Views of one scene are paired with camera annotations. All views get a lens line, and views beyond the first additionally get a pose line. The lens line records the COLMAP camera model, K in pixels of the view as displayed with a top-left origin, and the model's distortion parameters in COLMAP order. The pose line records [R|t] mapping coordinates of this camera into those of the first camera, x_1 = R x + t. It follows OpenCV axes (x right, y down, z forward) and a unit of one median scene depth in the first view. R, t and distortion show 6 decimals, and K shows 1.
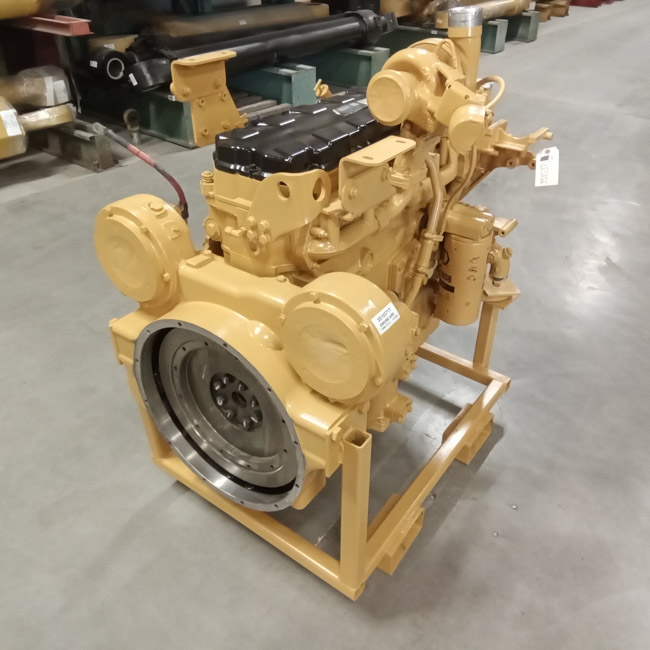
lens RADIAL K [[607.0, 0, 326.9], [0, 607.0, 324.6], [0, 0, 1]] dist [-0.013311, 0.000000]
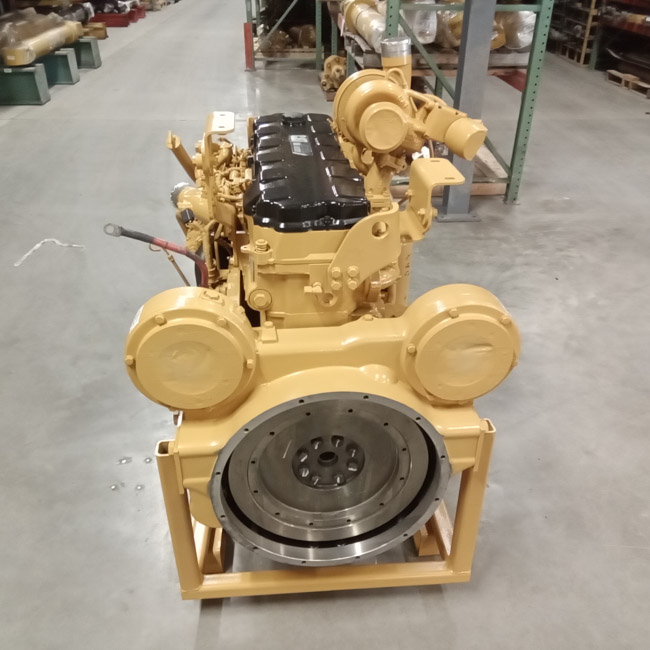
lens RADIAL K [[607.0, 0, 325.7], [0, 607.0, 323.3], [0, 0, 1]] dist [-0.013311, 0.000000]
pose [[0.762682, -0.355610, 0.540239, -0.677714], [0.372230, 0.924422, 0.083001, -0.176386], [-0.528925, 0.137790, 0.837408, 0.190912]]
